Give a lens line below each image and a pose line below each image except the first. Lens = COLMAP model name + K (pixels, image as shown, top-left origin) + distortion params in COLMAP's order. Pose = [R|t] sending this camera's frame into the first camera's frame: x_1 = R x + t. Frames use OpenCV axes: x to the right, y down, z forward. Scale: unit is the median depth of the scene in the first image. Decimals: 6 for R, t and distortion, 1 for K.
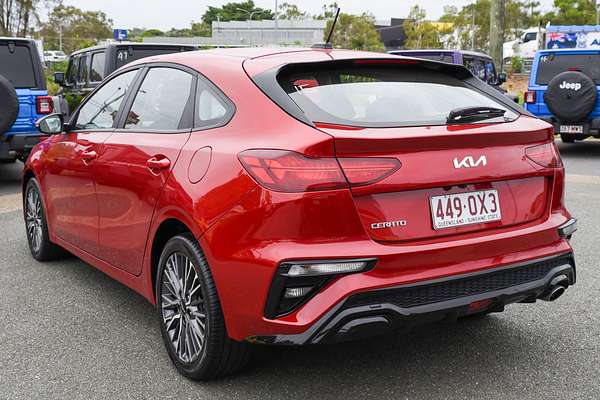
lens RADIAL K [[625.2, 0, 299.5], [0, 625.2, 200.4], [0, 0, 1]] dist [0.008212, 0.000000]
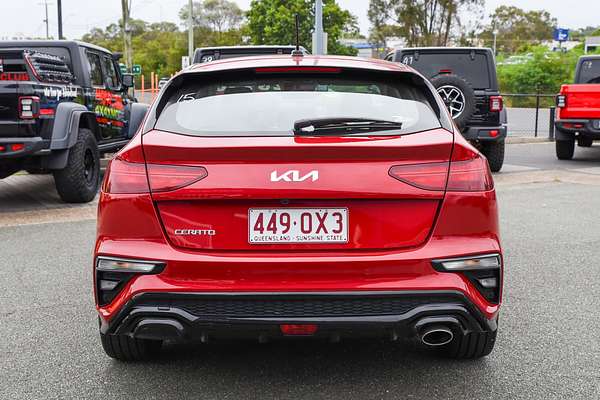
lens RADIAL K [[657.4, 0, 301.8], [0, 657.4, 199.5], [0, 0, 1]] dist [-0.031250, 0.000000]
pose [[0.869401, 0.073135, -0.488664, 0.757217], [-0.080416, 0.996743, 0.006104, -0.032833], [0.487519, 0.033990, 0.872451, 0.140883]]
